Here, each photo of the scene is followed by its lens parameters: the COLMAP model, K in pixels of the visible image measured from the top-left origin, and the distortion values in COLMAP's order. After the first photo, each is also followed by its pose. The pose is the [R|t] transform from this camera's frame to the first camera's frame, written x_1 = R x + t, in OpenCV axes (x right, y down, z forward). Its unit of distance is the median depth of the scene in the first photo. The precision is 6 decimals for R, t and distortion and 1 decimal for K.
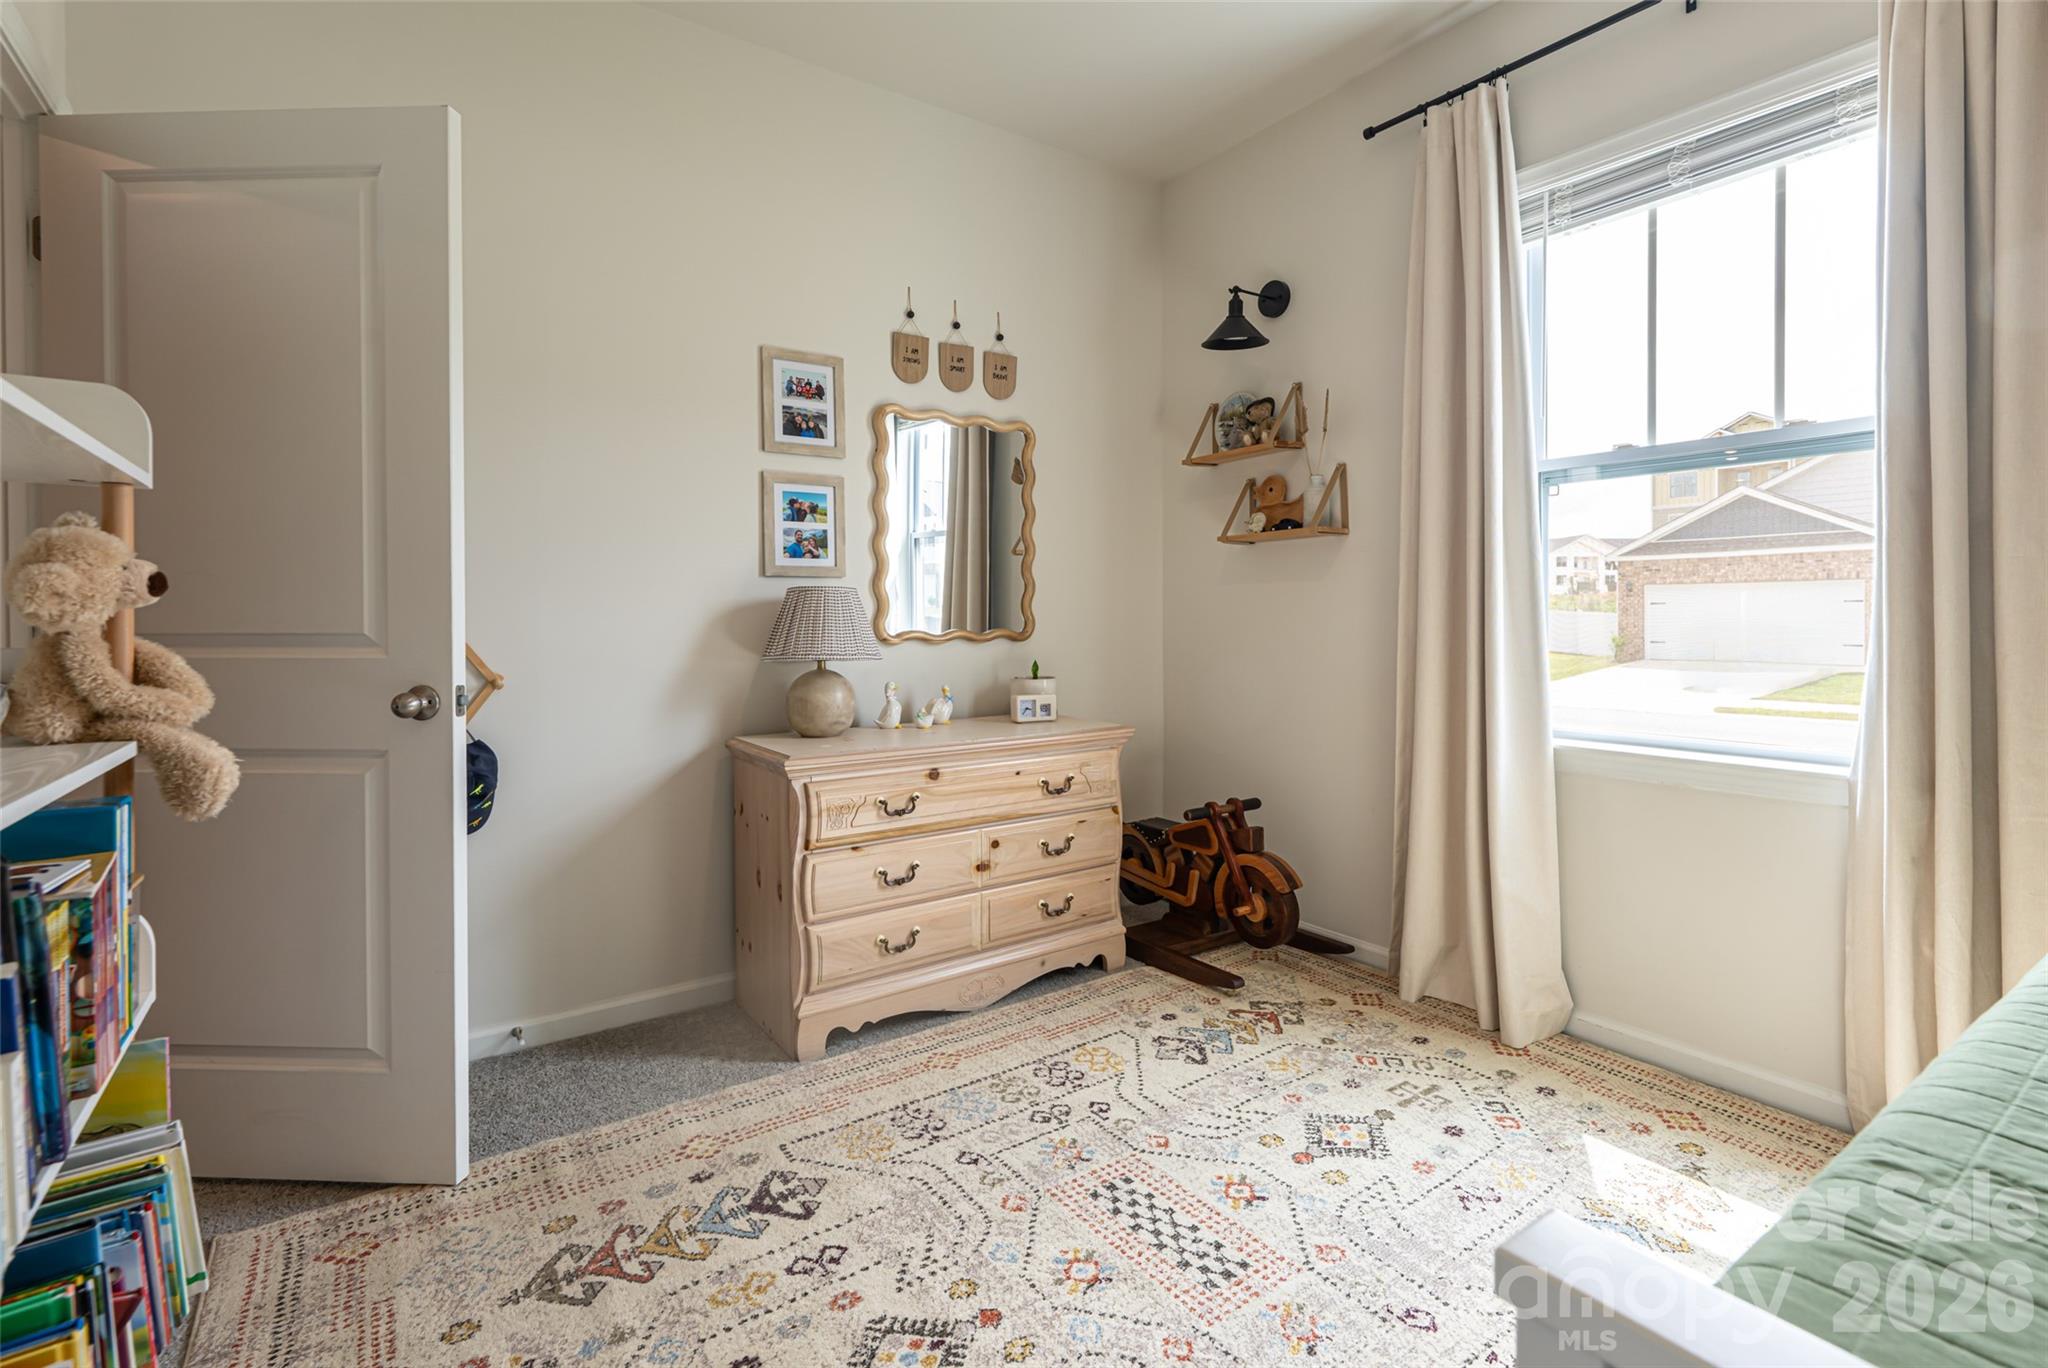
lens RADIAL K [[933.7, 0, 1023.9], [0, 933.7, 627.1], [0, 0, 1]] dist [-0.001295, -0.000148]
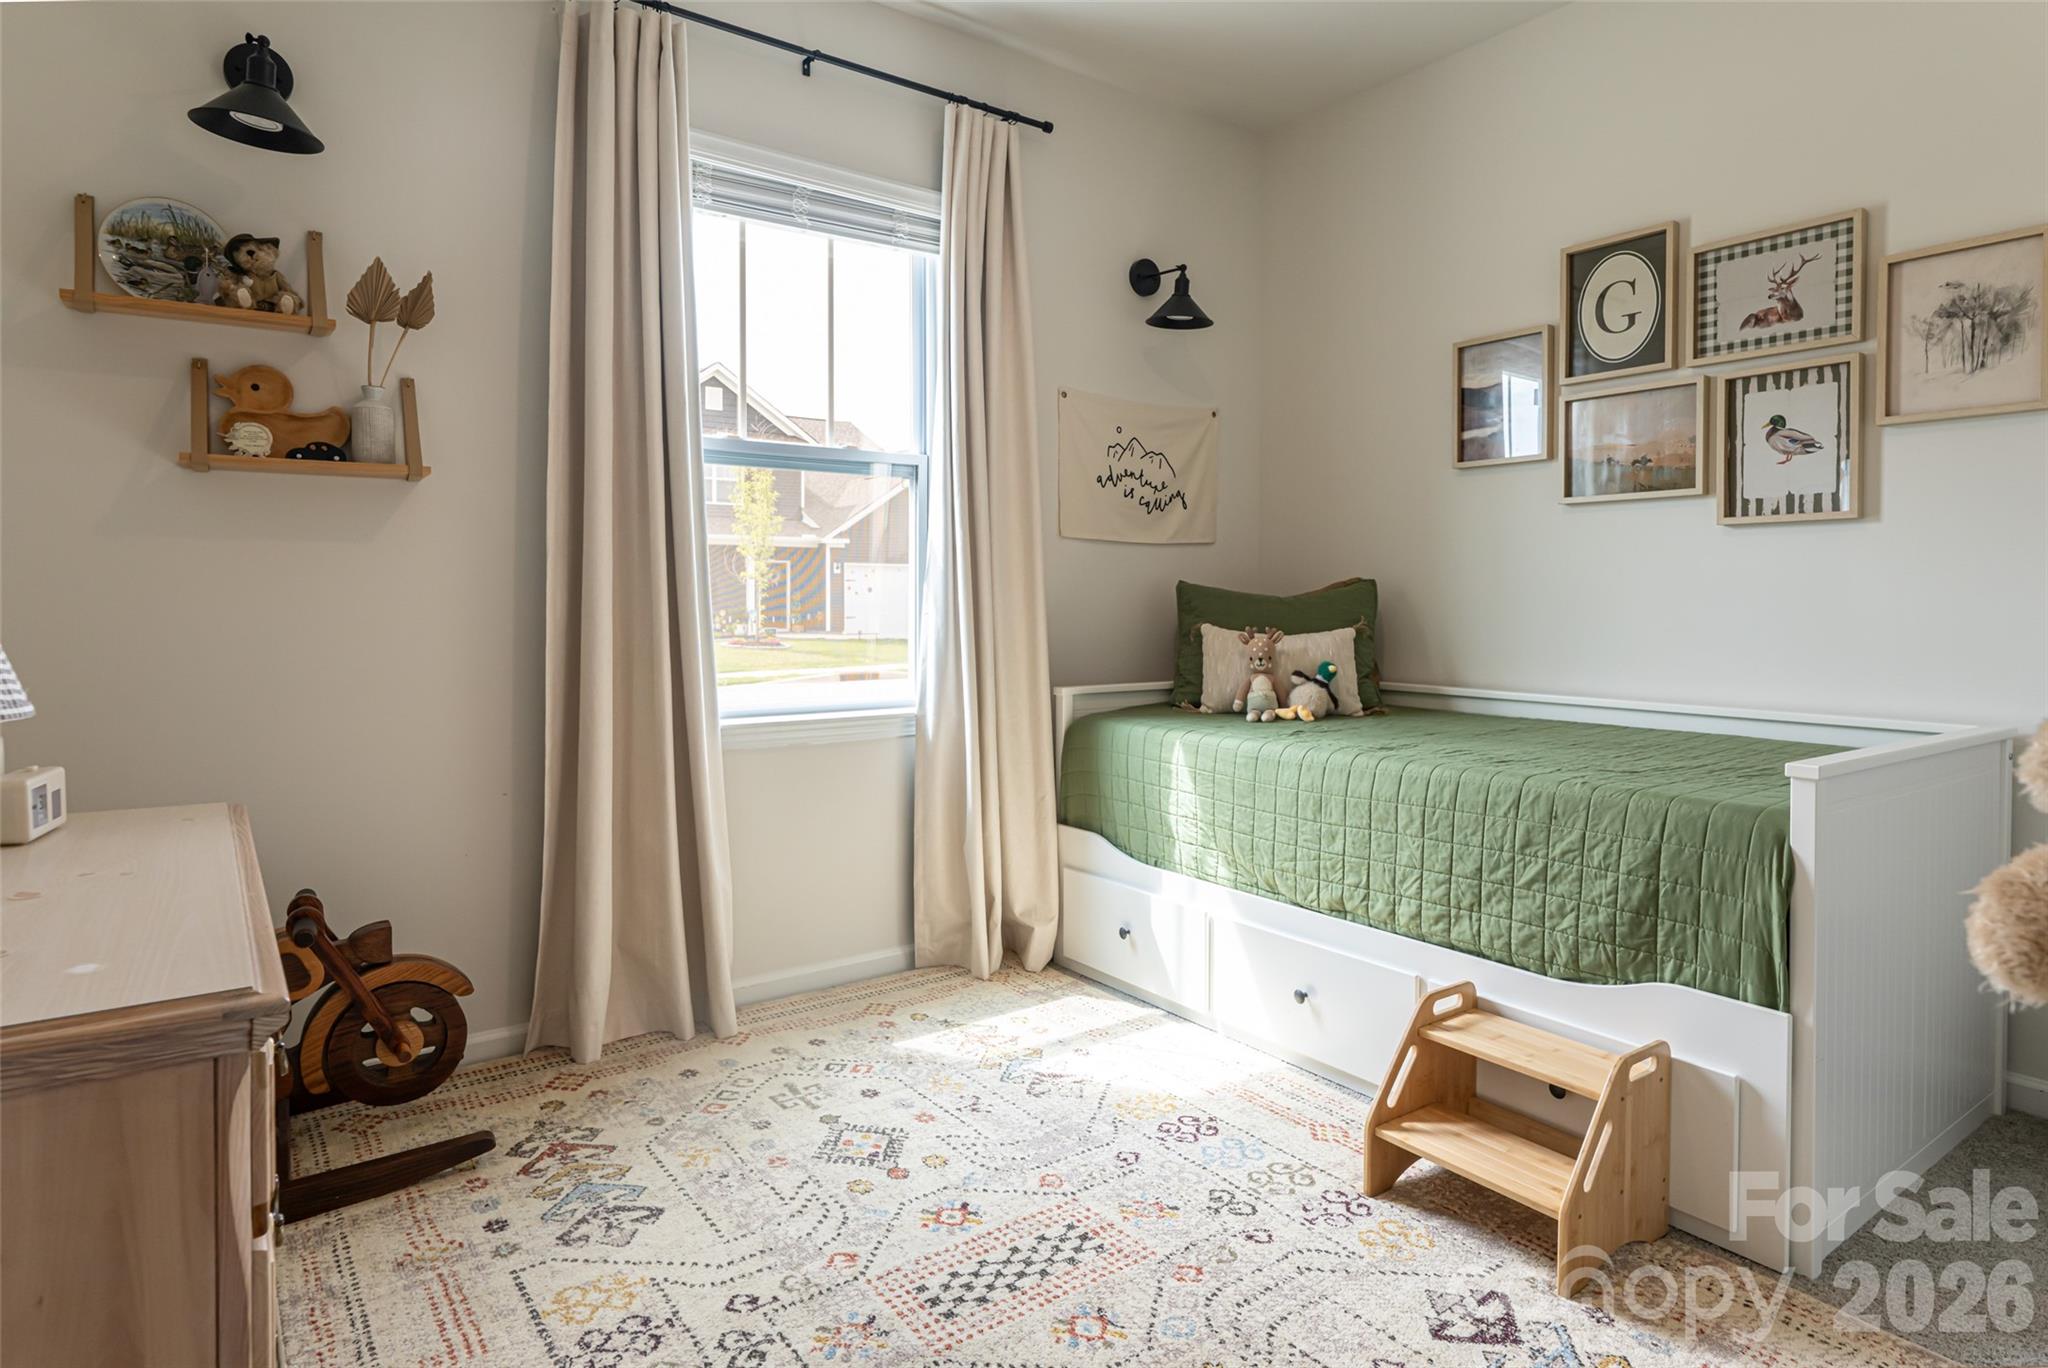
lens RADIAL K [[1138.4, 0, 1021.1], [0, 1138.4, 622.8], [0, 0, 1]] dist [-0.001271, -0.000127]
pose [[-0.006019, -0.019353, 0.999795, -0.697309], [0.009270, 0.999769, 0.019409, -0.005148], [-0.999939, 0.009385, -0.005838, 0.731582]]
